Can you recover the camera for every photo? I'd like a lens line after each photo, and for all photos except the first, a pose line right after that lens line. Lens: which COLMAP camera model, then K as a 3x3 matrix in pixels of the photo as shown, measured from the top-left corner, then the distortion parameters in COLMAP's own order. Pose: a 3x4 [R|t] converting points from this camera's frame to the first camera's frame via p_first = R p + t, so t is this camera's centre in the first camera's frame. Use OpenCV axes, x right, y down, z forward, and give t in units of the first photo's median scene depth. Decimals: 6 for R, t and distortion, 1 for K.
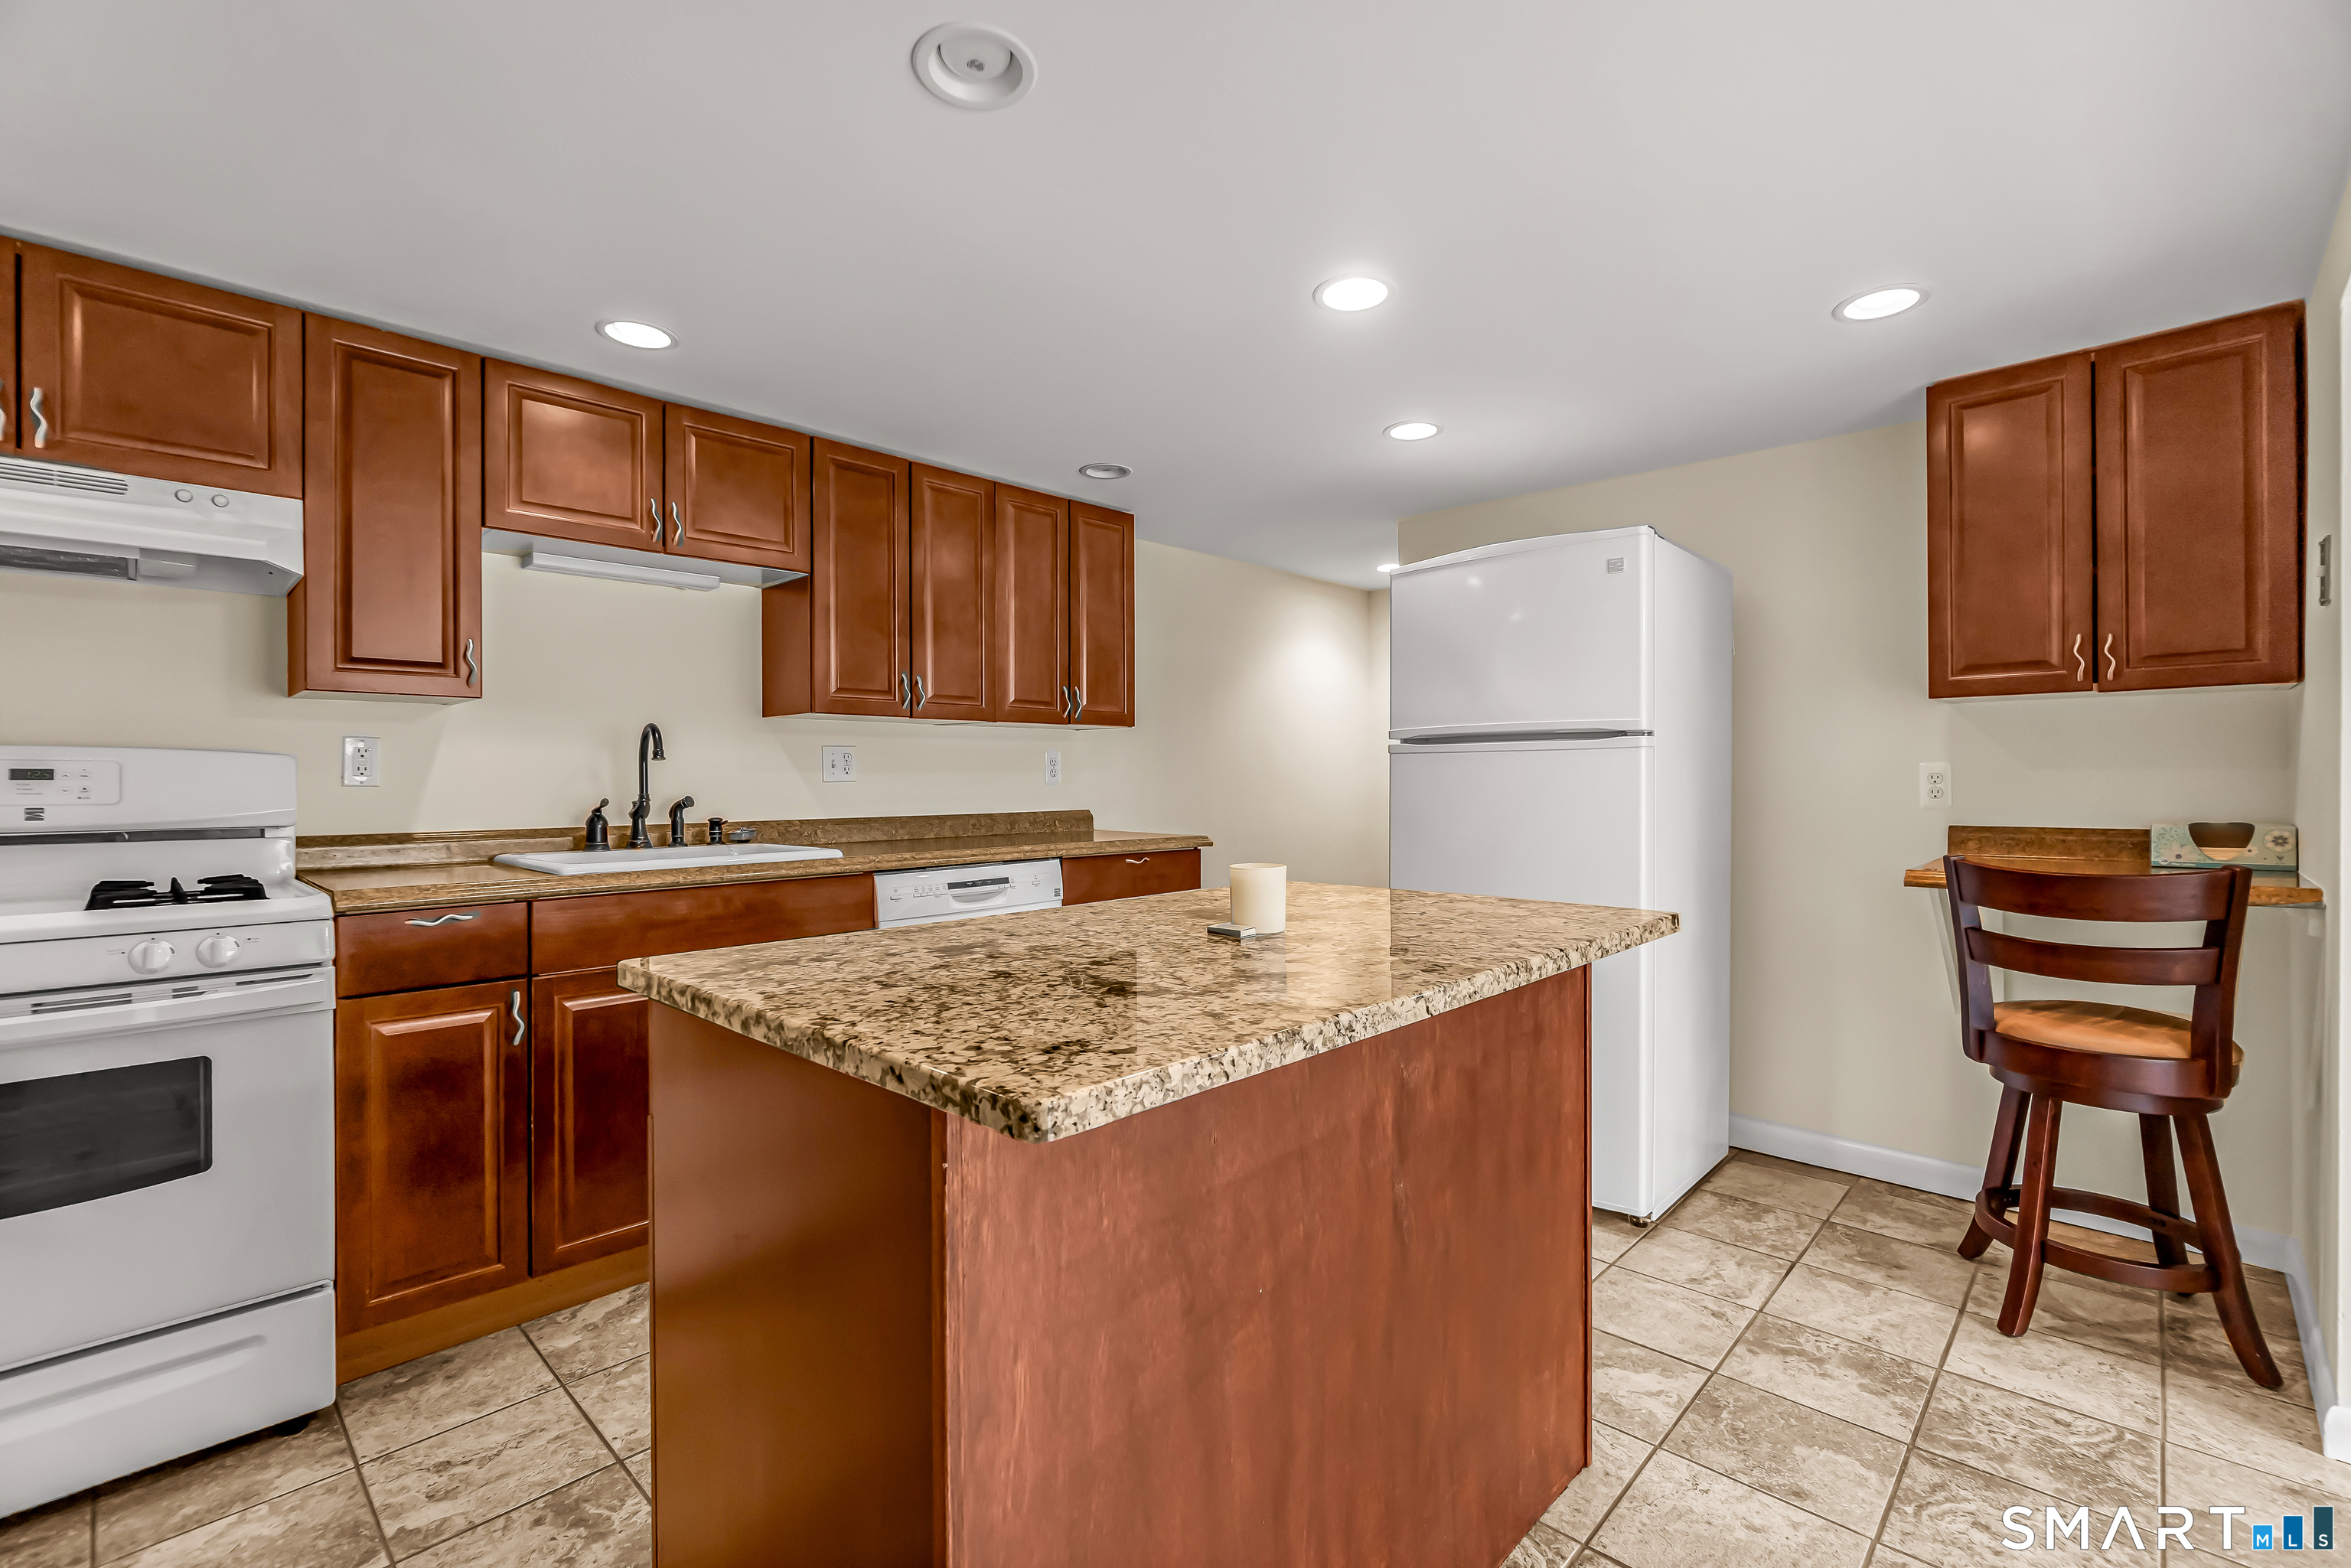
lens RADIAL K [[1040.5, 0, 1178.2], [0, 1040.5, 781.8], [0, 0, 1]] dist [-0.004392, 0.000150]
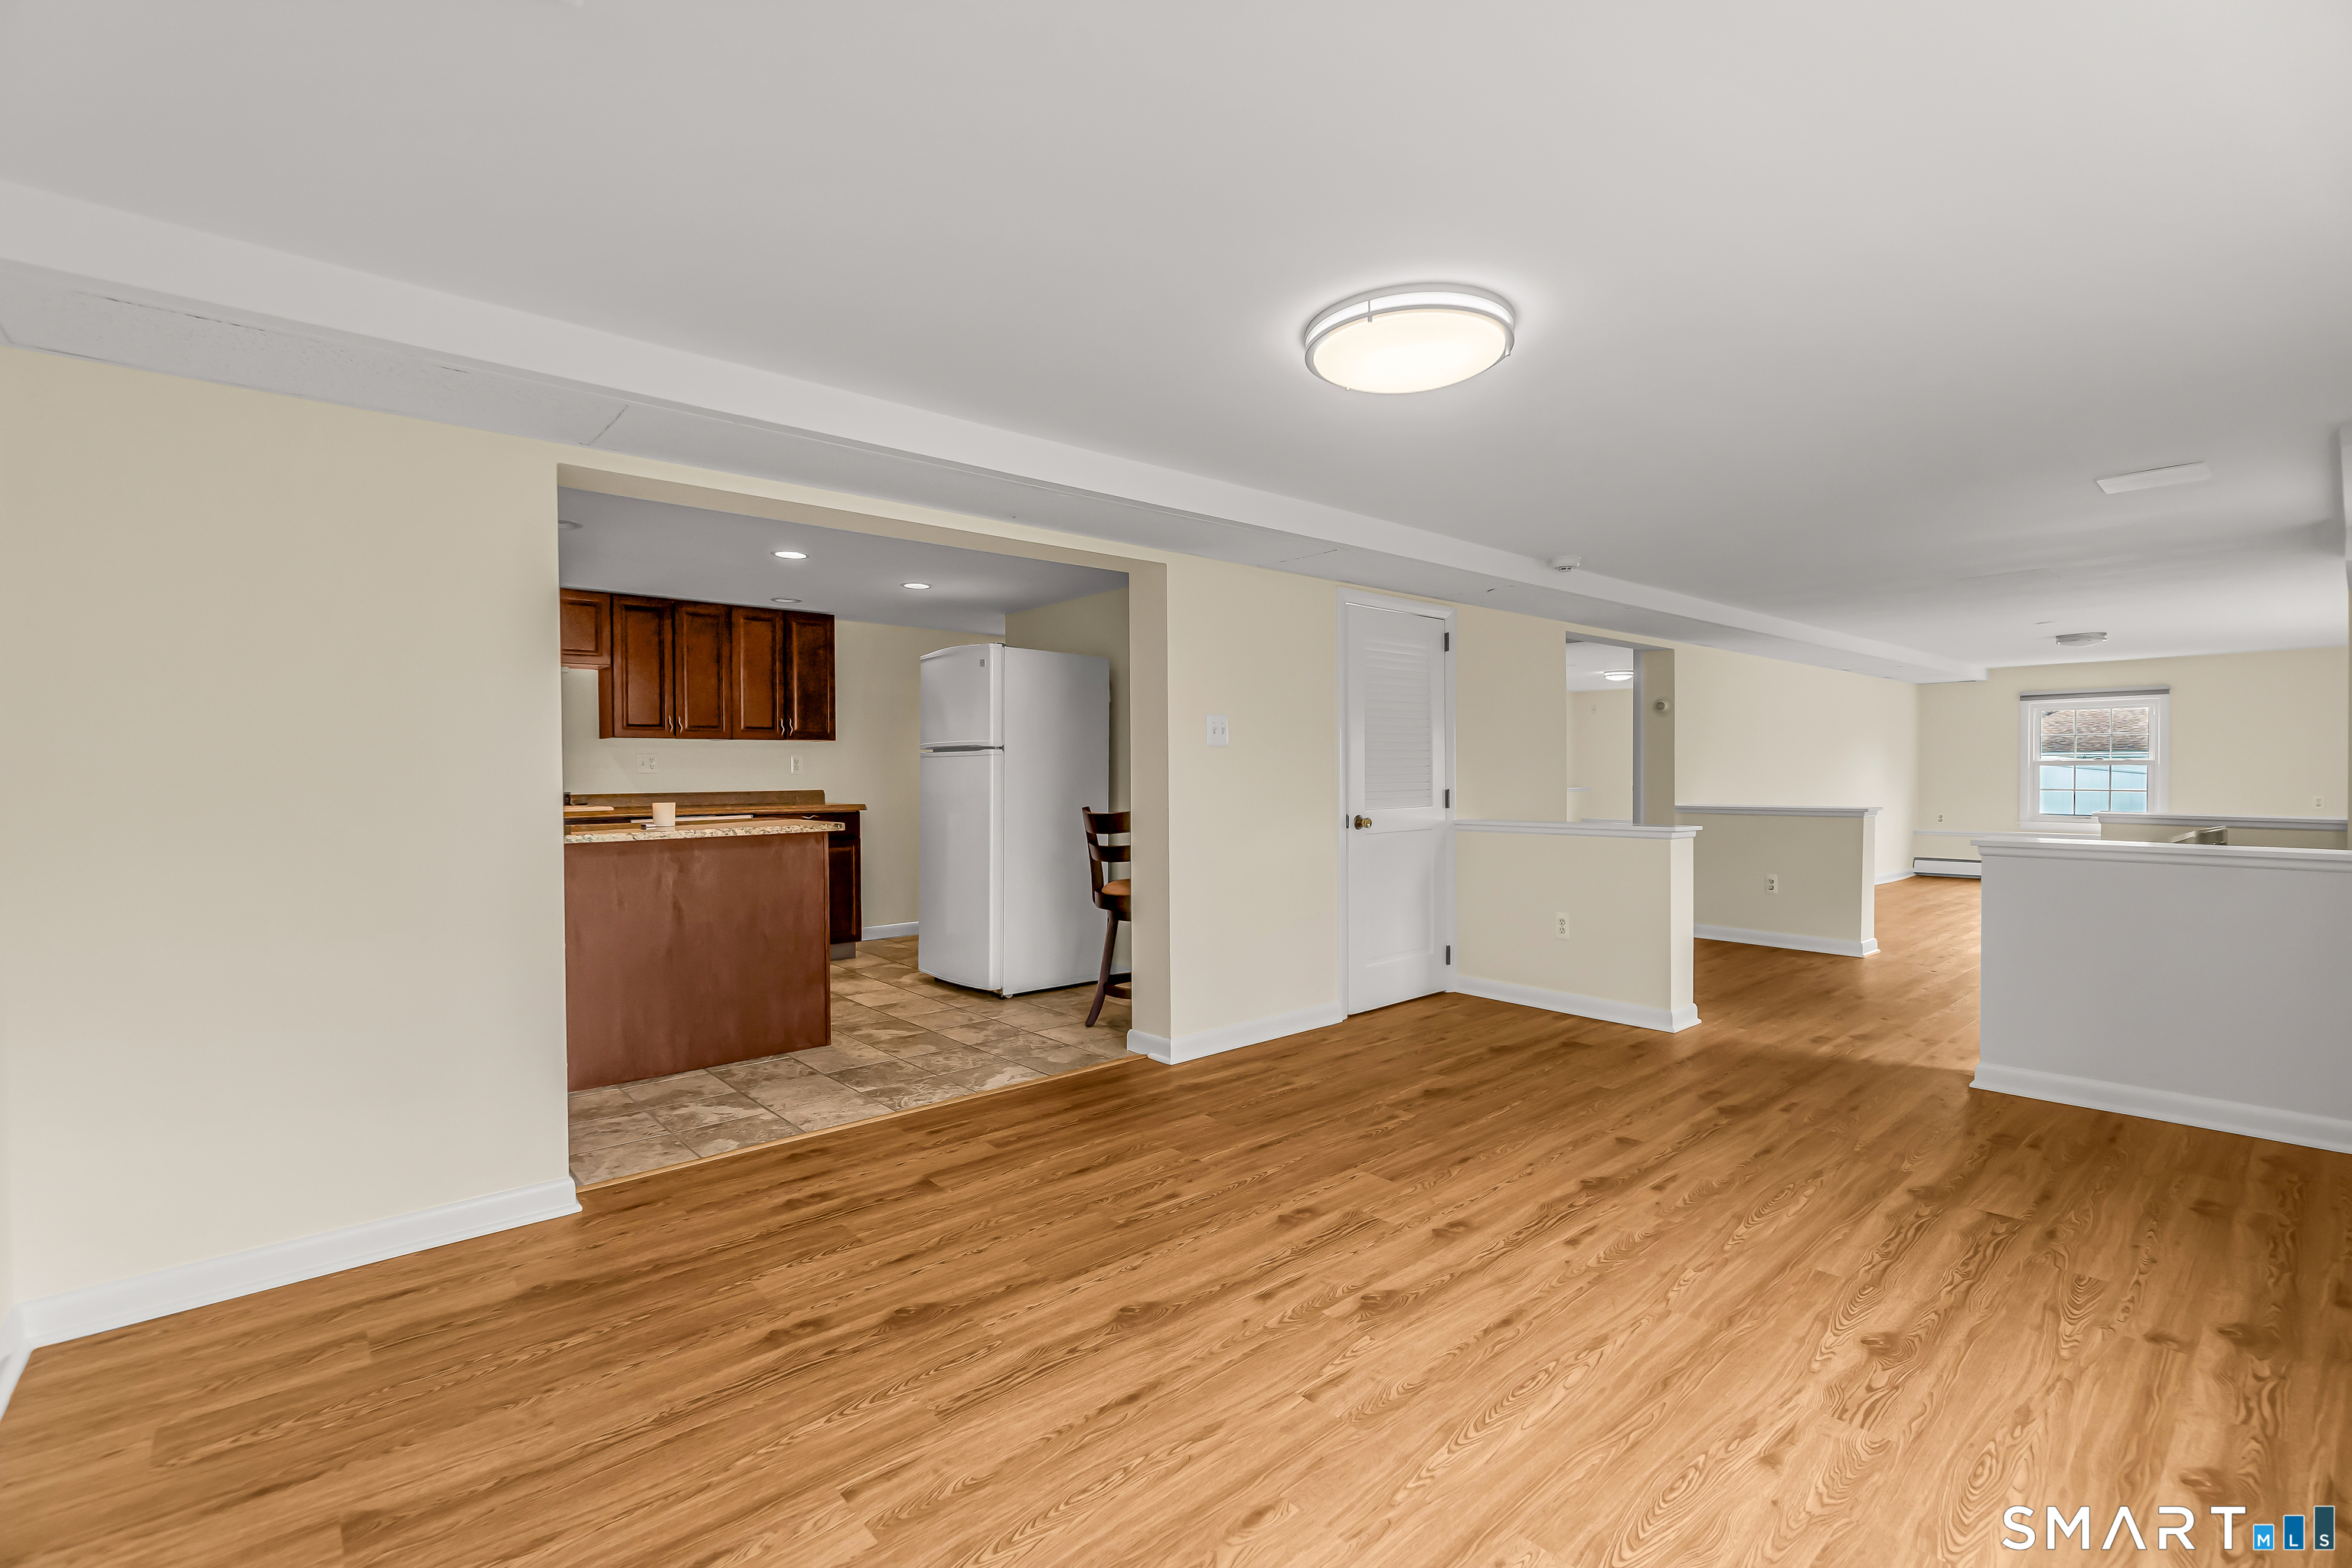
lens RADIAL K [[1041.0, 0, 1160.6], [0, 1041.0, 783.3], [0, 0, 1]] dist [-0.004392, 0.000150]
pose [[0.996275, 0.001279, -0.086228, 0.841224], [-0.000486, 0.999957, 0.009221, 0.002175], [0.086236, -0.009144, 0.996233, -0.851513]]
